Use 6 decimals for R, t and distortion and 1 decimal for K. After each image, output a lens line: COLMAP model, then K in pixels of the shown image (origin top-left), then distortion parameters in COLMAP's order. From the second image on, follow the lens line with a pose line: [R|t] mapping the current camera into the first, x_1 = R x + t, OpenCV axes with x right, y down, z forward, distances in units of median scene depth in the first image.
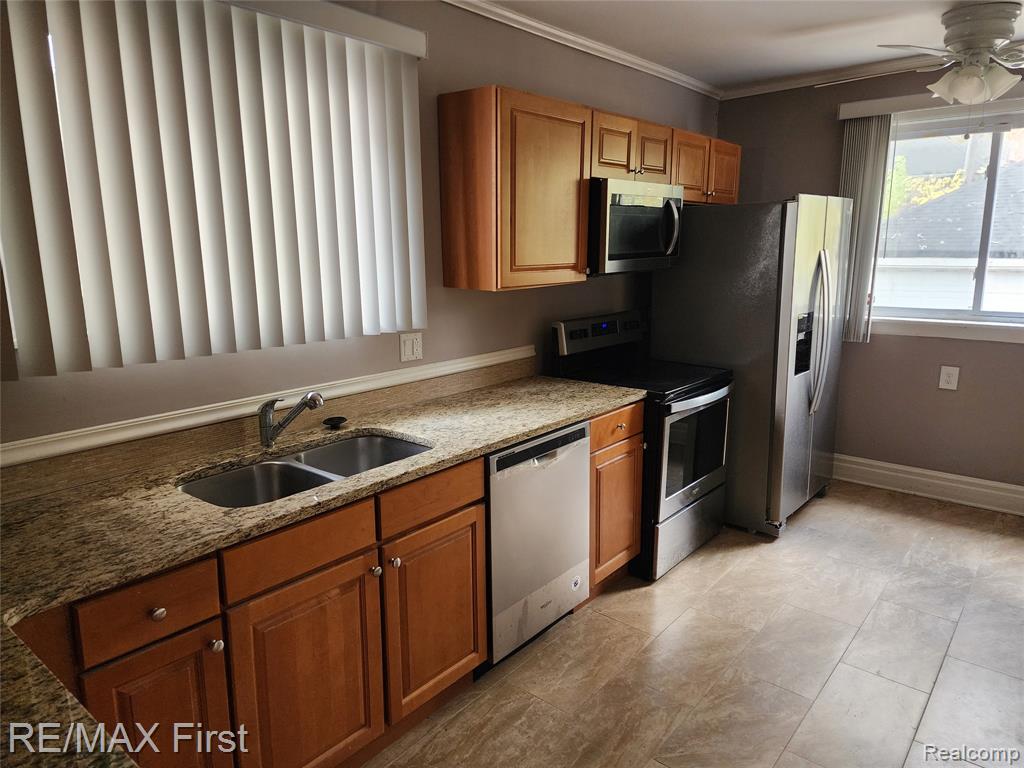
lens RADIAL K [[690.4, 0, 512.8], [0, 690.4, 382.4], [0, 0, 1]] dist [0.061043, -0.050945]
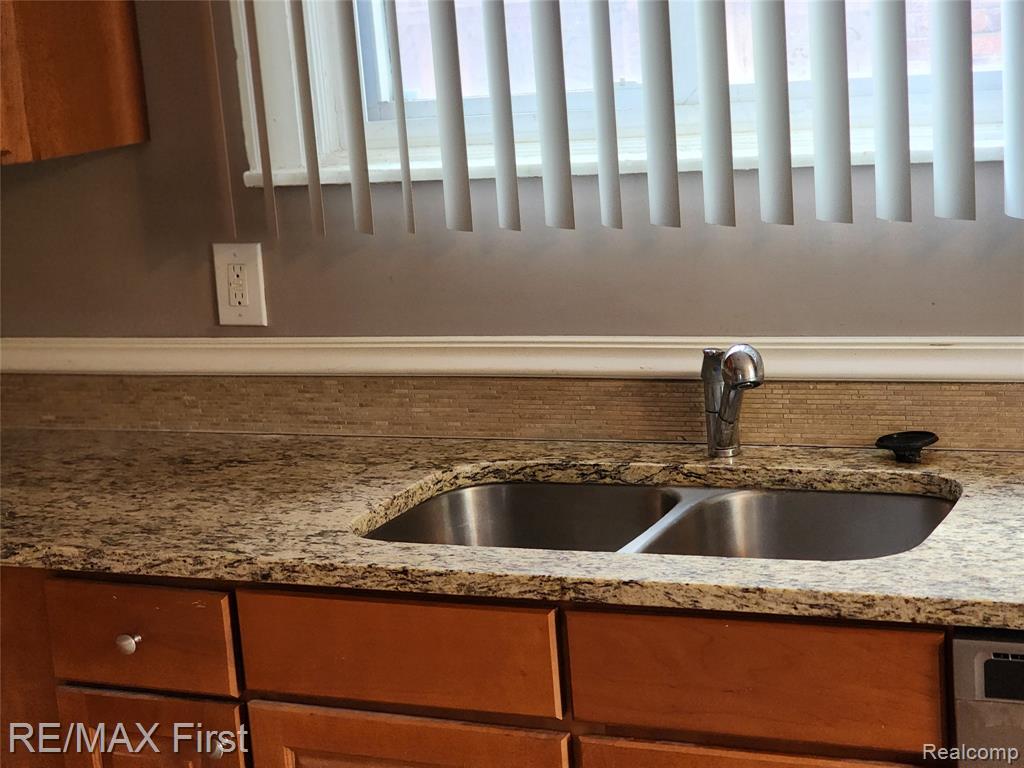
lens RADIAL K [[2041.4, 0, 511.8], [0, 2041.4, 384.6], [0, 0, 1]] dist [0.027036, 0.000000]
pose [[0.236041, 0.179553, -0.955011, 1.024171], [-0.108985, 0.981472, 0.157591, -0.172725], [0.965612, 0.066884, 0.251236, 0.708868]]
